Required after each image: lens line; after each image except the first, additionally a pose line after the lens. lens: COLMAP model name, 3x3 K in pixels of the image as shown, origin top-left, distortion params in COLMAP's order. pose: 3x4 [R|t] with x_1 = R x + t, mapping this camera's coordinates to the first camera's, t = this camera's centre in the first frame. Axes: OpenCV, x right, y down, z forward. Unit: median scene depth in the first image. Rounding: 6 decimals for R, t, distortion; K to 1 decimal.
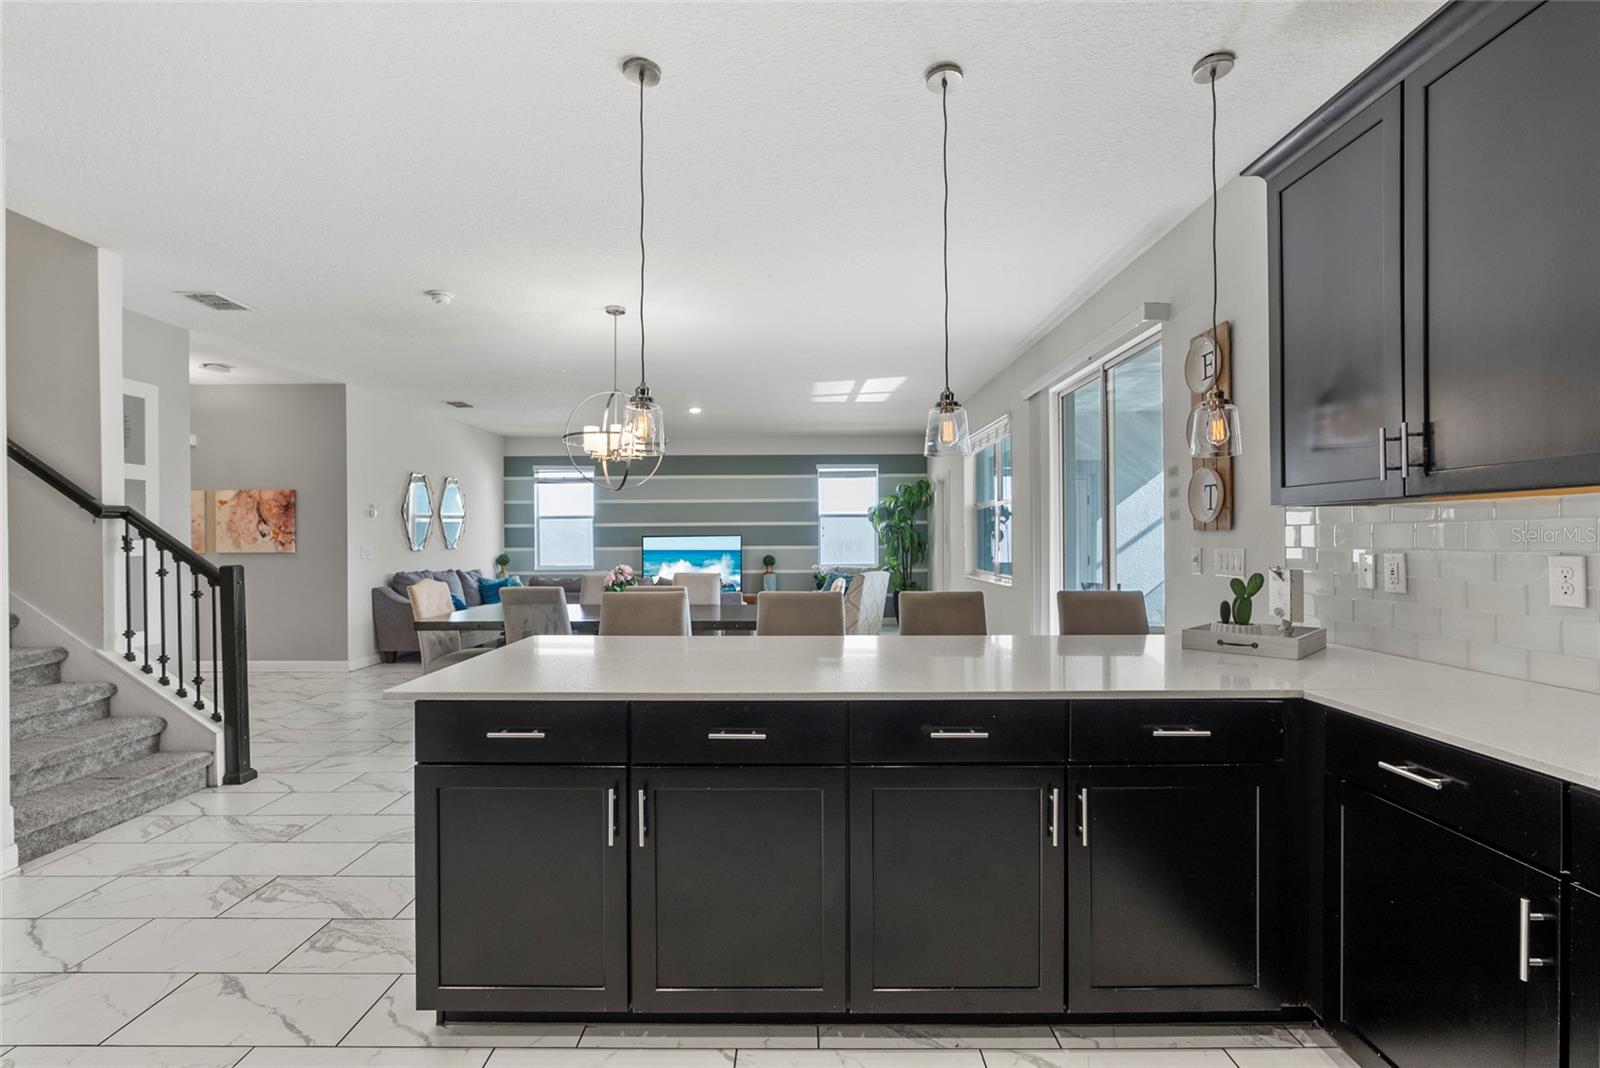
lens RADIAL K [[726.7, 0, 789.3], [0, 726.7, 545.4], [0, 0, 1]] dist [-0.009926, 0.001739]
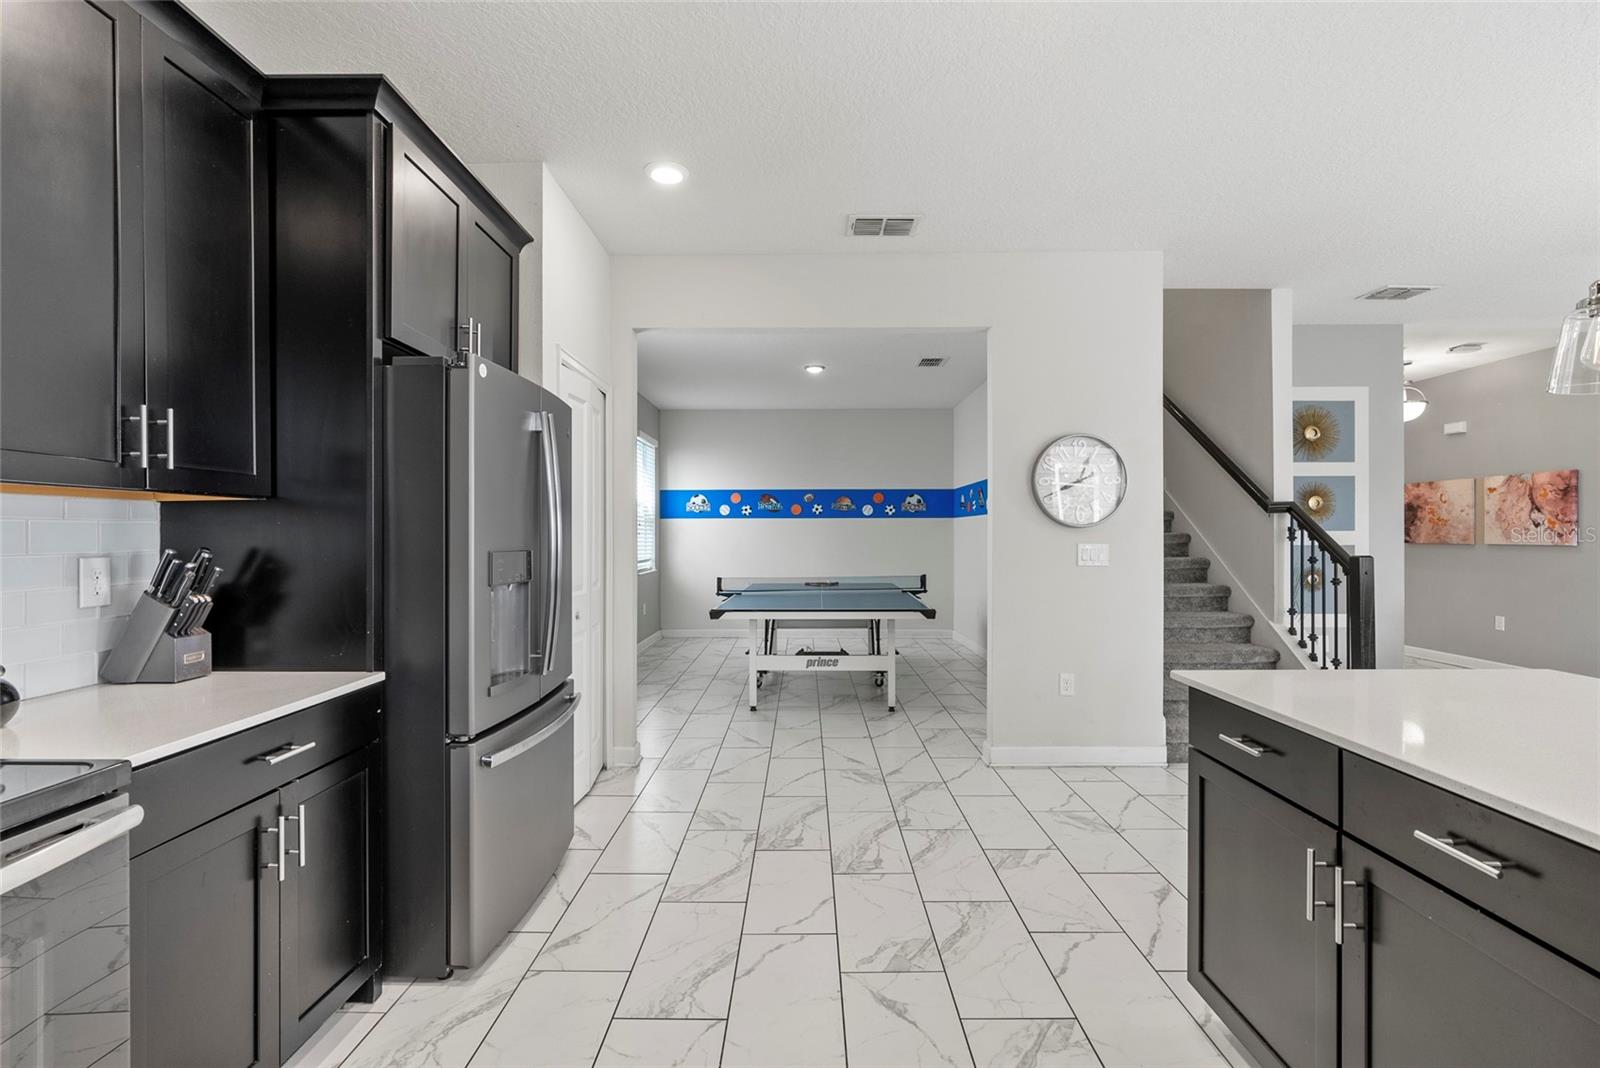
lens RADIAL K [[726.7, 0, 803.1], [0, 726.7, 541.9], [0, 0, 1]] dist [-0.009926, 0.001739]
pose [[-0.011220, 0.016040, -0.999808, 0.212422], [-0.005920, 0.999853, 0.016107, -0.003345], [0.999920, 0.006100, -0.011124, 0.179307]]
